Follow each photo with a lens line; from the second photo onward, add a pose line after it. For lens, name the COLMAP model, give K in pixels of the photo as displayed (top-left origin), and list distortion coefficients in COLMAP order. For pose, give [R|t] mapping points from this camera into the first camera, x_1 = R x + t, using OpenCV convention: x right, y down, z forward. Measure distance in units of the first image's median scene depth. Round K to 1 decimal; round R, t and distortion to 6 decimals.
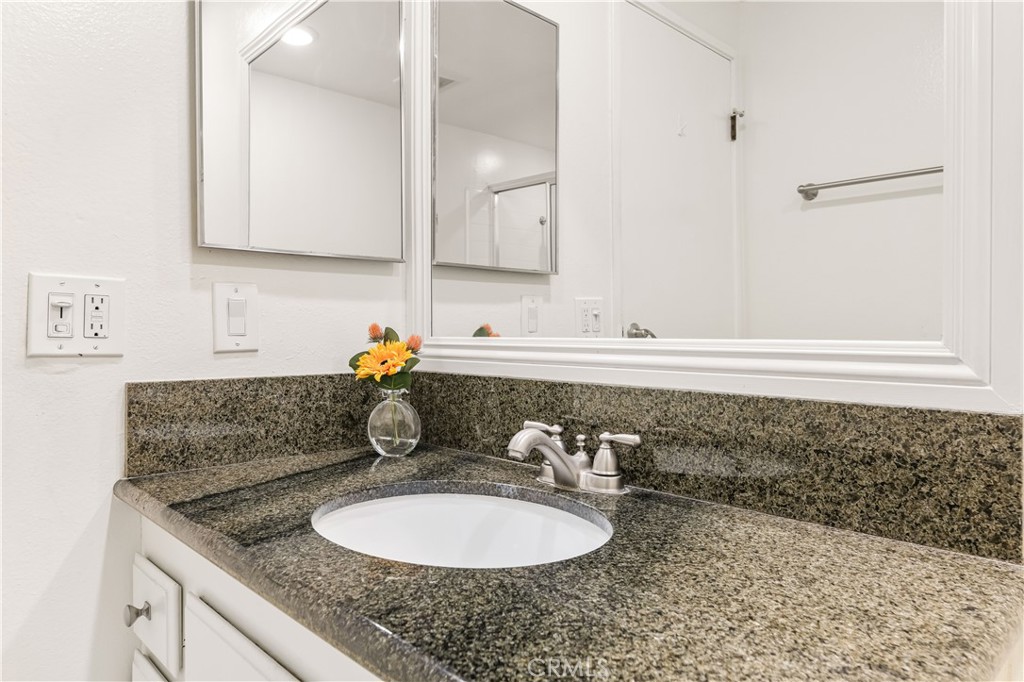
lens RADIAL K [[671.0, 0, 515.4], [0, 671.0, 337.8], [0, 0, 1]] dist [-0.007373, -0.003324]
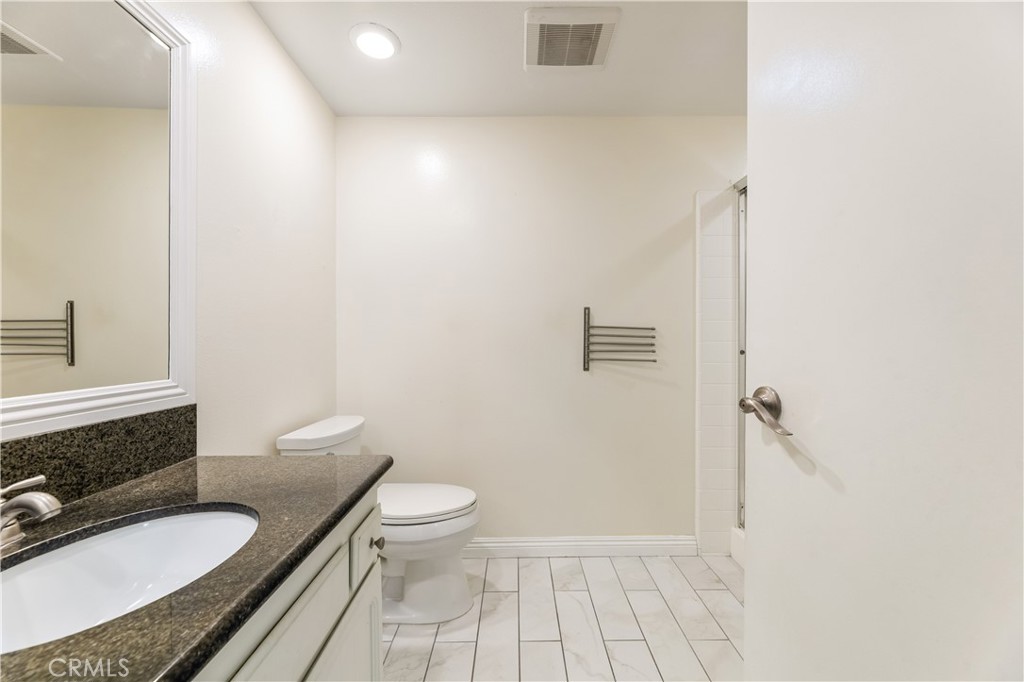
lens RADIAL K [[409.3, 0, 518.0], [0, 409.3, 340.1], [0, 0, 1]] dist [0.000844, -0.001003]
pose [[-0.738277, -0.000691, 0.674498, -1.173300], [0.005602, 0.999959, 0.007156, -0.128358], [-0.674475, 0.009061, -0.738242, 1.129034]]
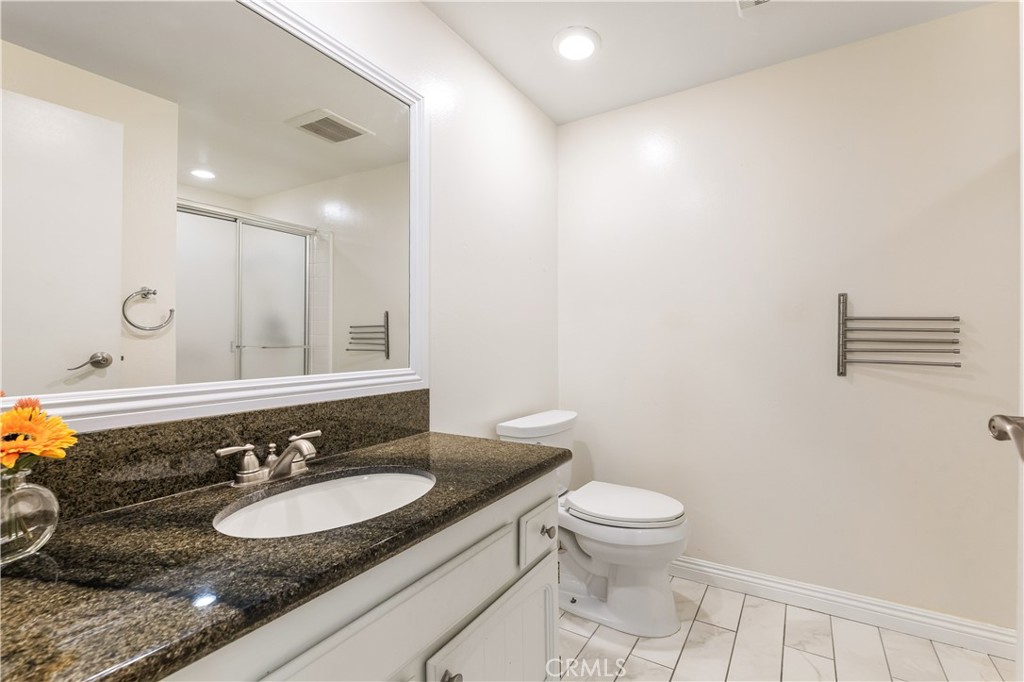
lens RADIAL K [[432.4, 0, 560.6], [0, 432.4, 341.7], [0, 0, 1]] dist [0.002162, -0.000121]
pose [[-0.314407, 0.001435, 0.949287, -1.324267], [0.012709, 0.999916, 0.002697, -0.102318], [-0.949203, 0.012913, -0.314399, 0.877496]]
